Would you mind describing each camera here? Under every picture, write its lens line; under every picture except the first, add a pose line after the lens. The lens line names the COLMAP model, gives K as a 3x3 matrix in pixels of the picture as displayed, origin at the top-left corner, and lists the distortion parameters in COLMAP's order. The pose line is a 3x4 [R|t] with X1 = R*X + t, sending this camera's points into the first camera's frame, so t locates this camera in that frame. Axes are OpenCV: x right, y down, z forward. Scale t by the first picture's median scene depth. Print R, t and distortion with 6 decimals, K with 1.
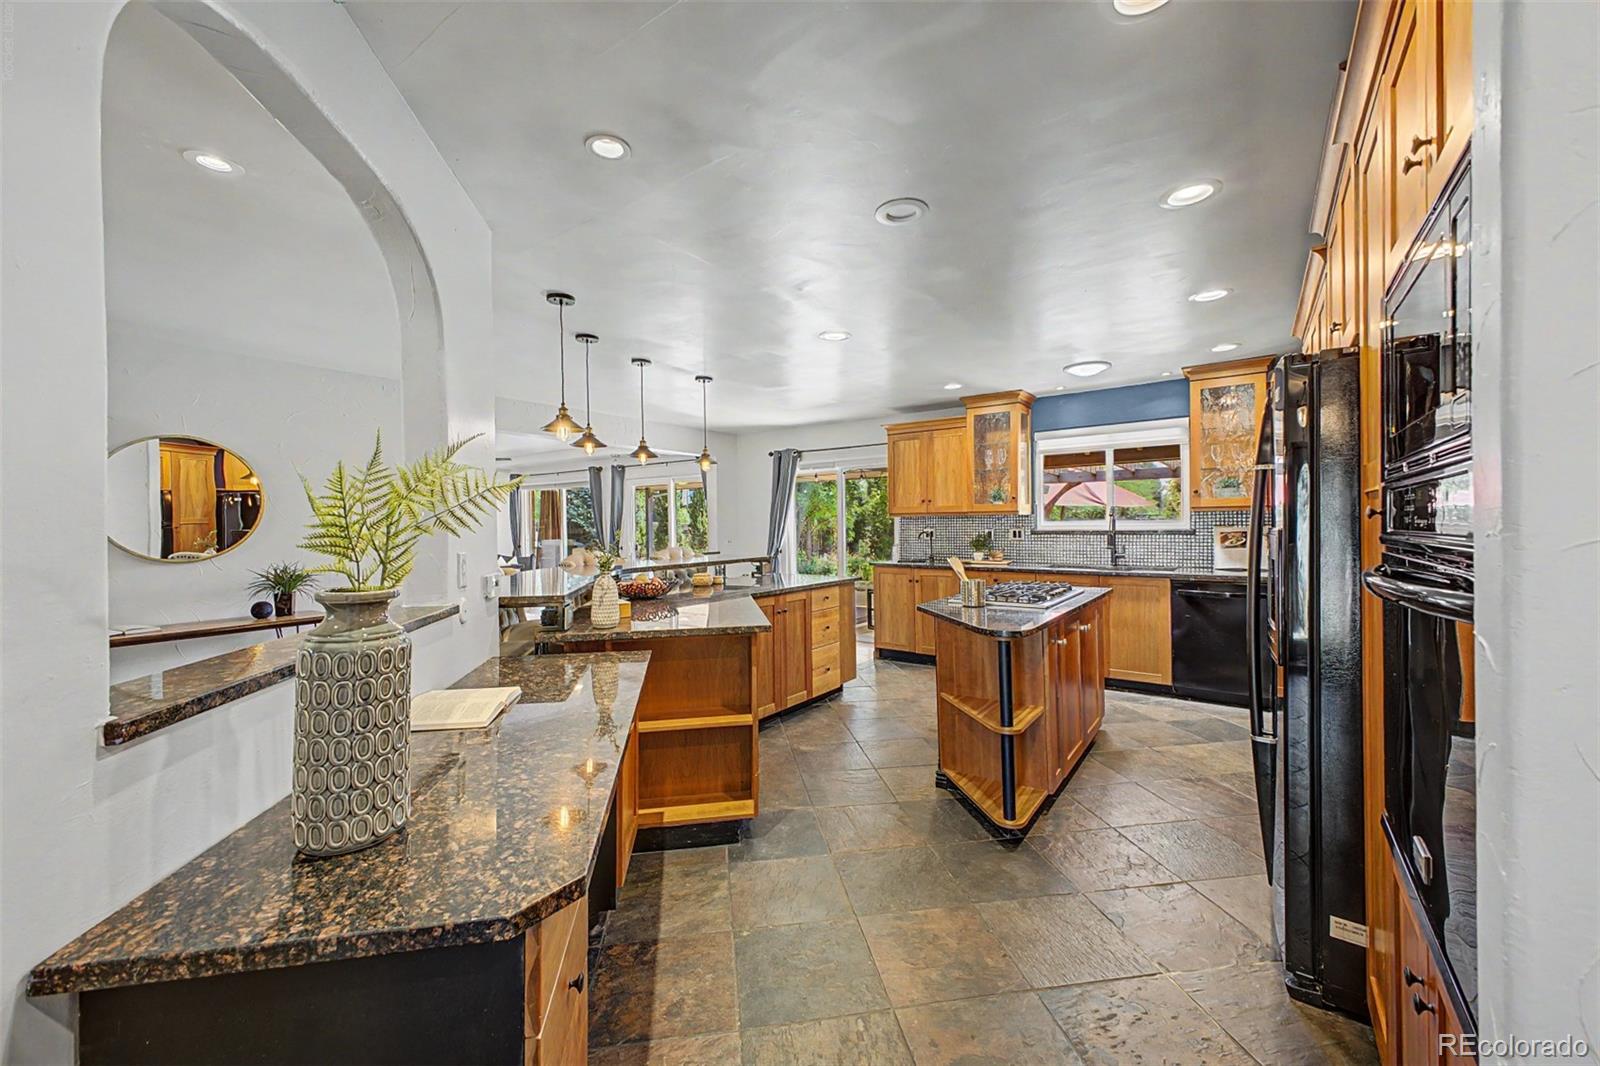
lens RADIAL K [[635.3, 0, 791.2], [0, 635.3, 526.3], [0, 0, 1]] dist [0.016755, -0.004421]
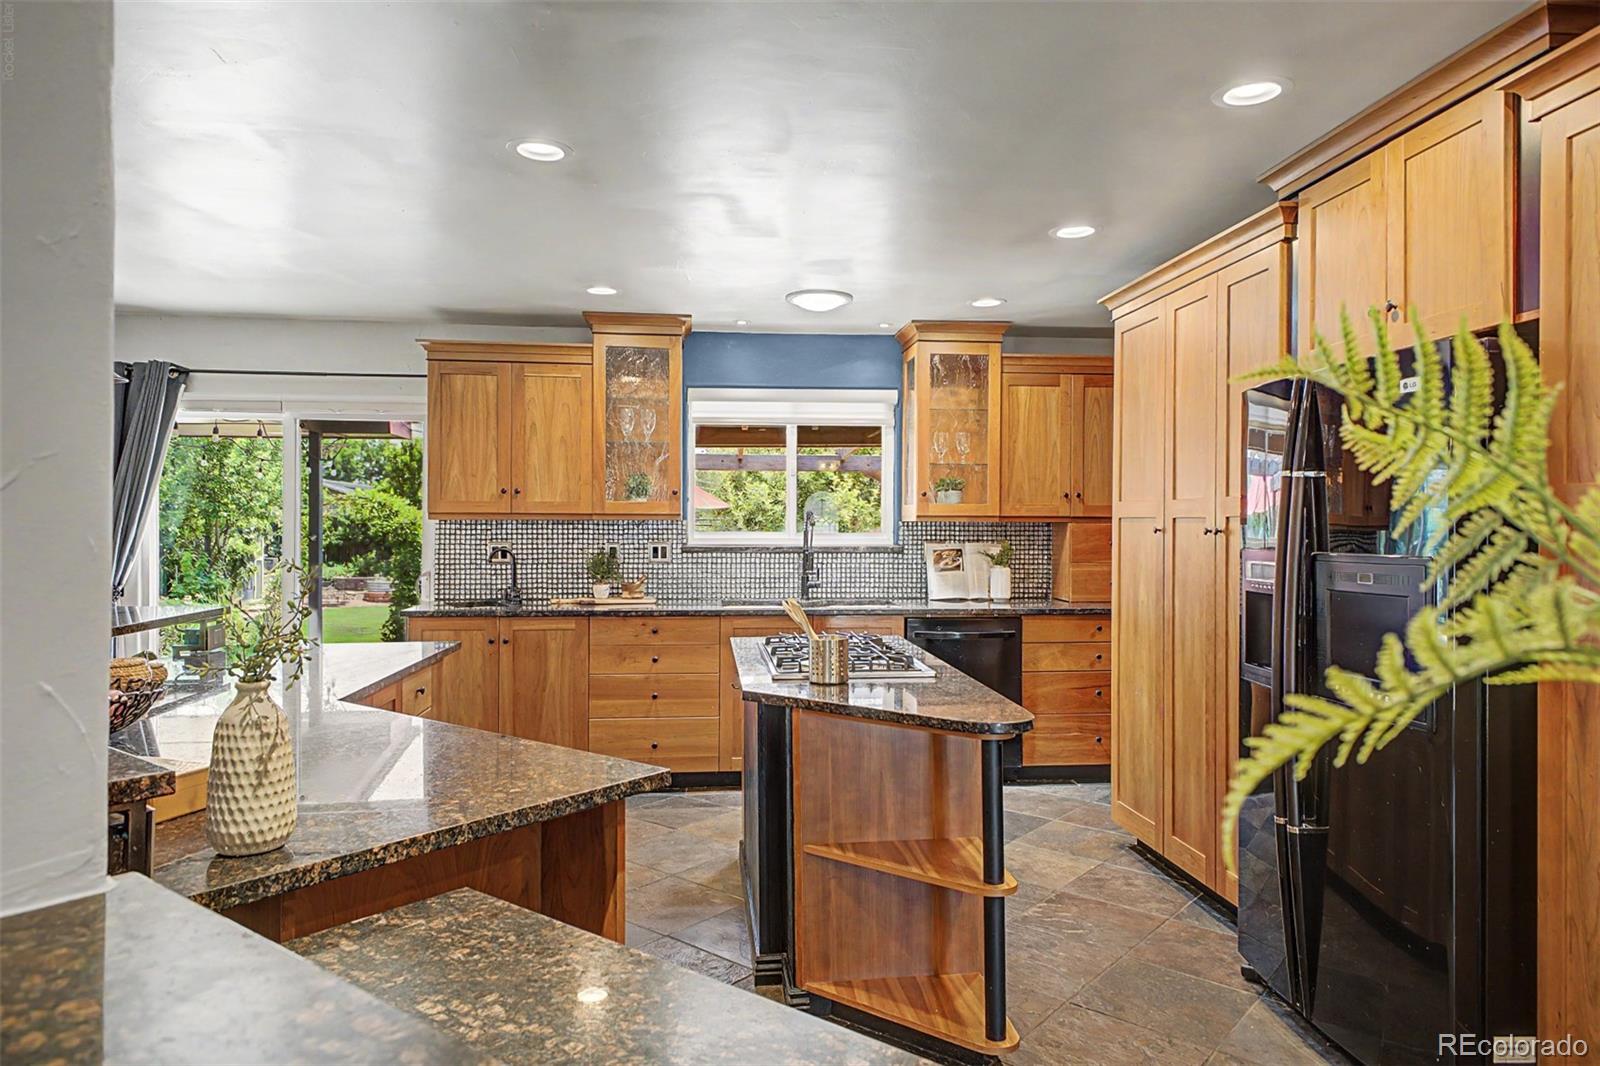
lens RADIAL K [[1040.7, 0, 807.3], [0, 1040.7, 529.7], [0, 0, 1]] dist [0.057603, -0.000329]
pose [[0.738999, 0.012352, 0.673593, -0.215556], [-0.010779, 0.999921, -0.006511, -0.004391], [-0.673620, -0.002449, 0.739074, 0.183279]]
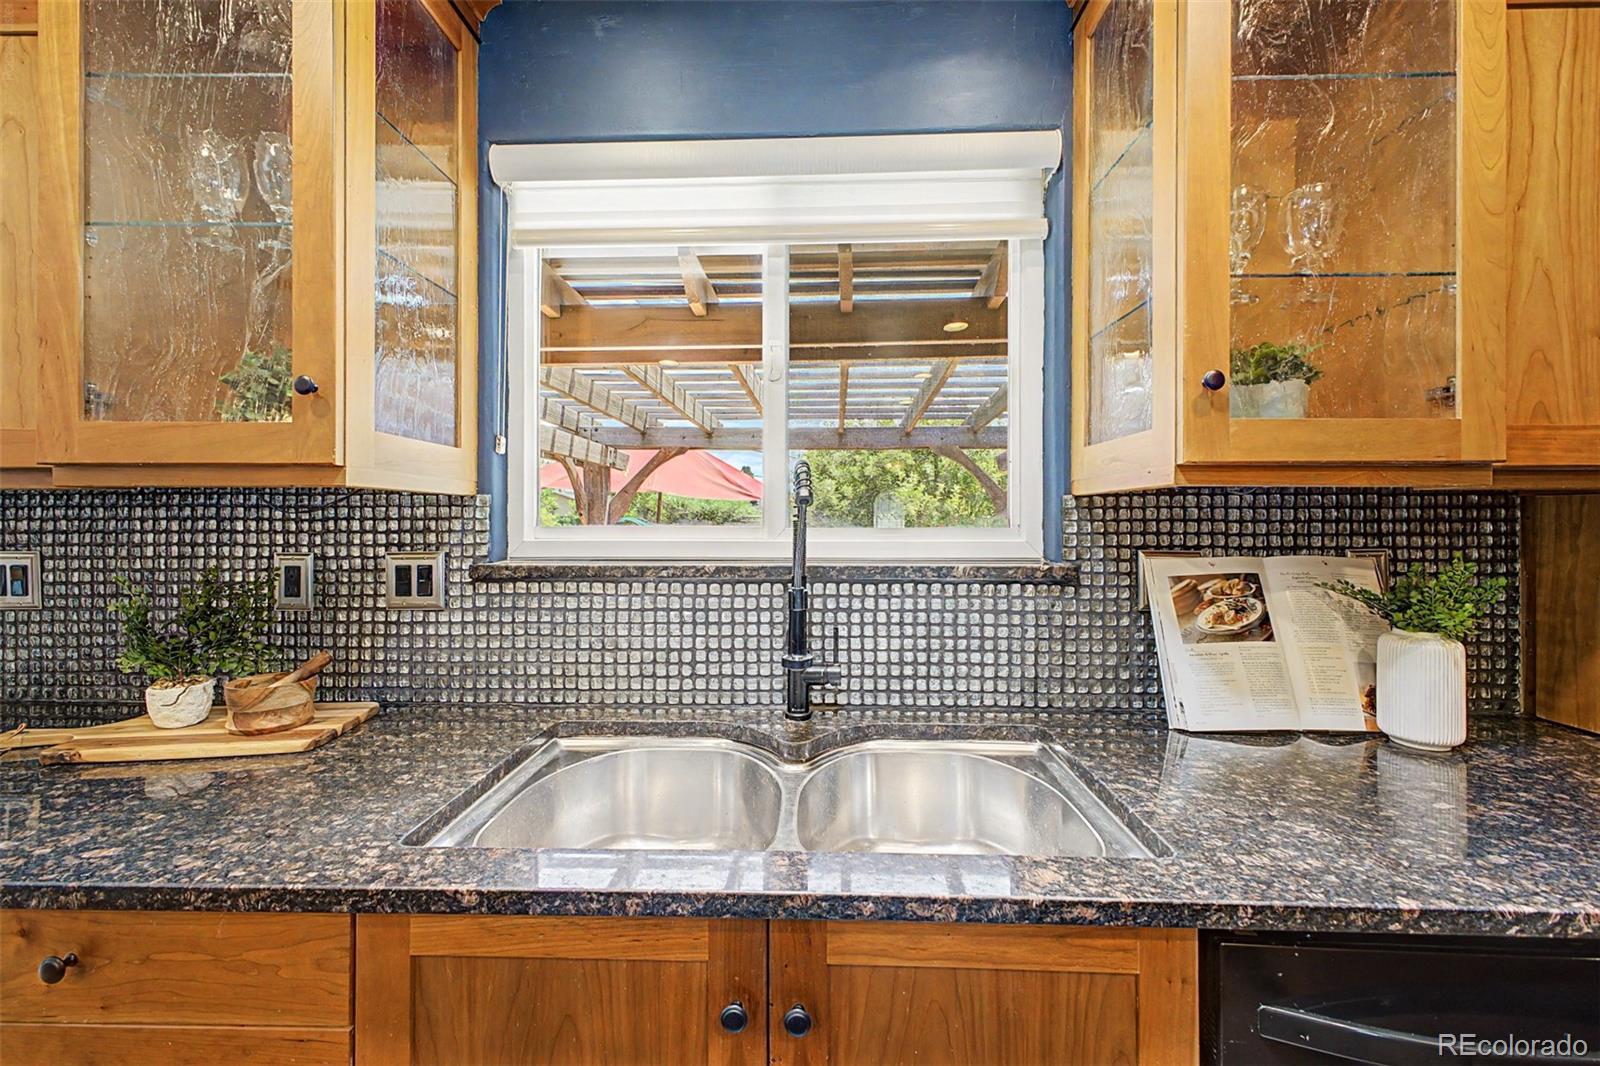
lens RADIAL K [[635.3, 0, 806.0], [0, 635.3, 525.1], [0, 0, 1]] dist [0.016755, -0.004421]
pose [[0.818562, 0.009106, 0.574346, 0.354640], [-0.007280, 0.999958, -0.005479, -0.007745], [-0.574372, 0.000304, 0.818594, 0.765849]]
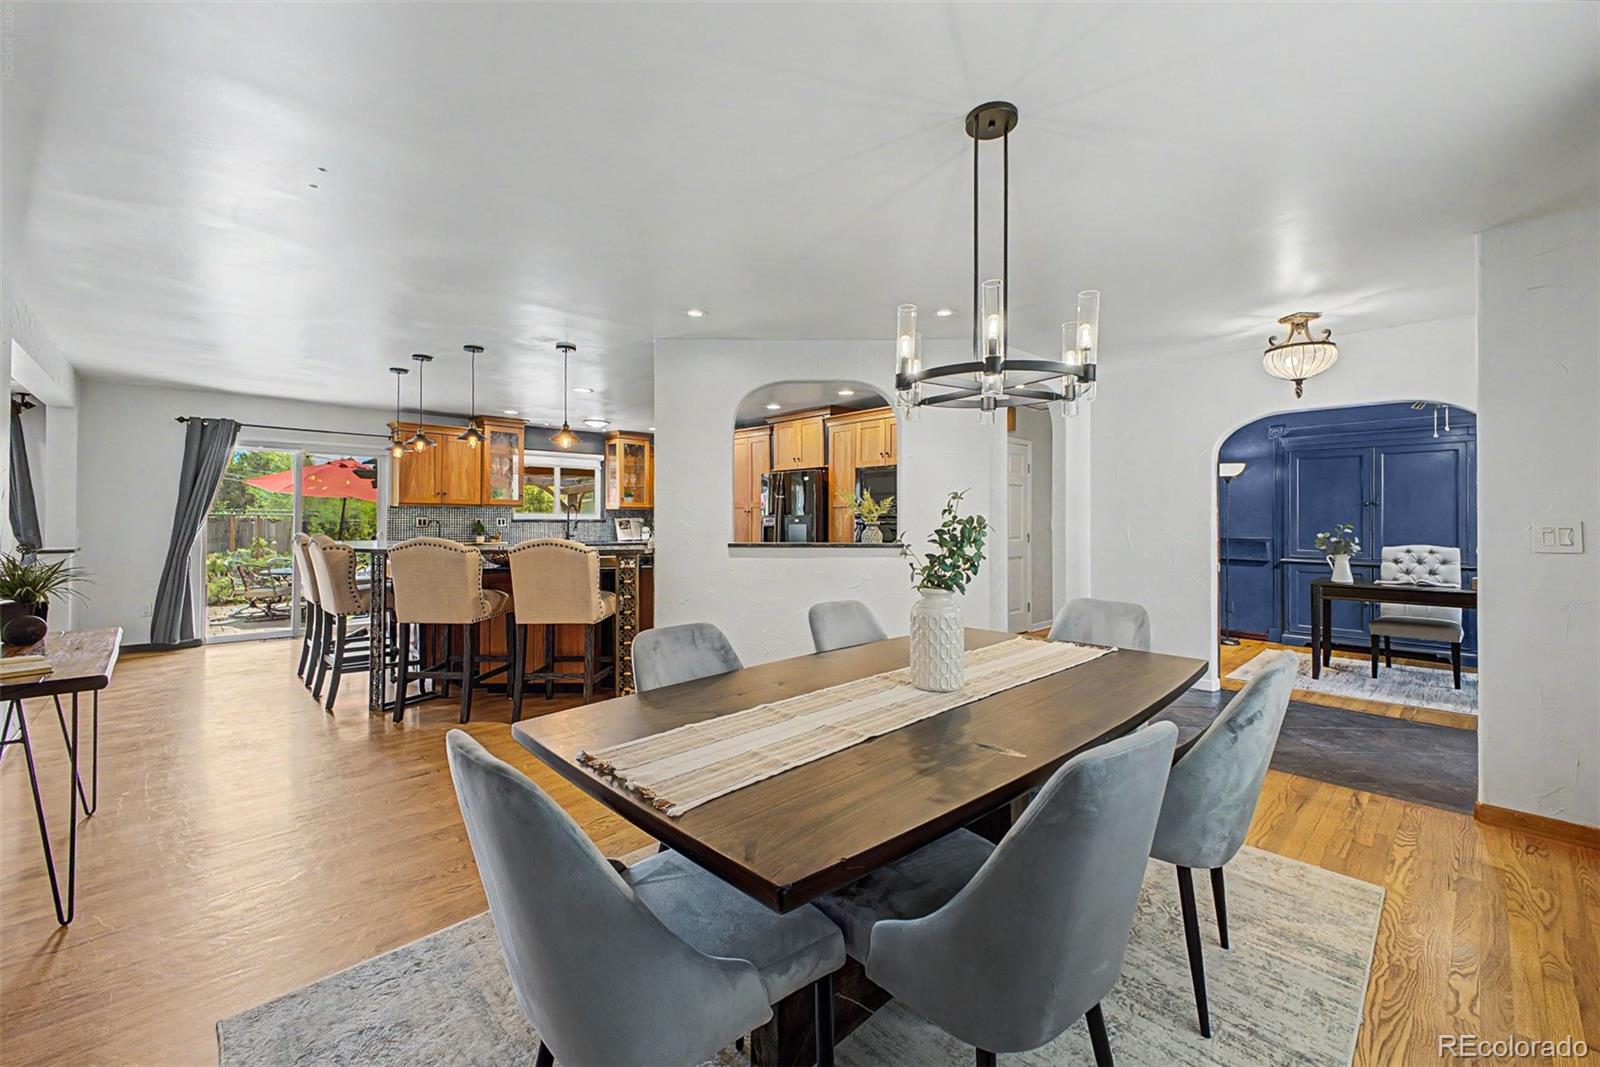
lens RADIAL K [[635.3, 0, 807.4], [0, 635.3, 522.1], [0, 0, 1]] dist [0.016755, -0.004421]
pose [[0.162613, 0.004547, 0.986680, -0.908932], [-0.007761, 0.999964, -0.003329, 0.012585], [-0.986659, -0.007116, 0.162642, 0.148461]]
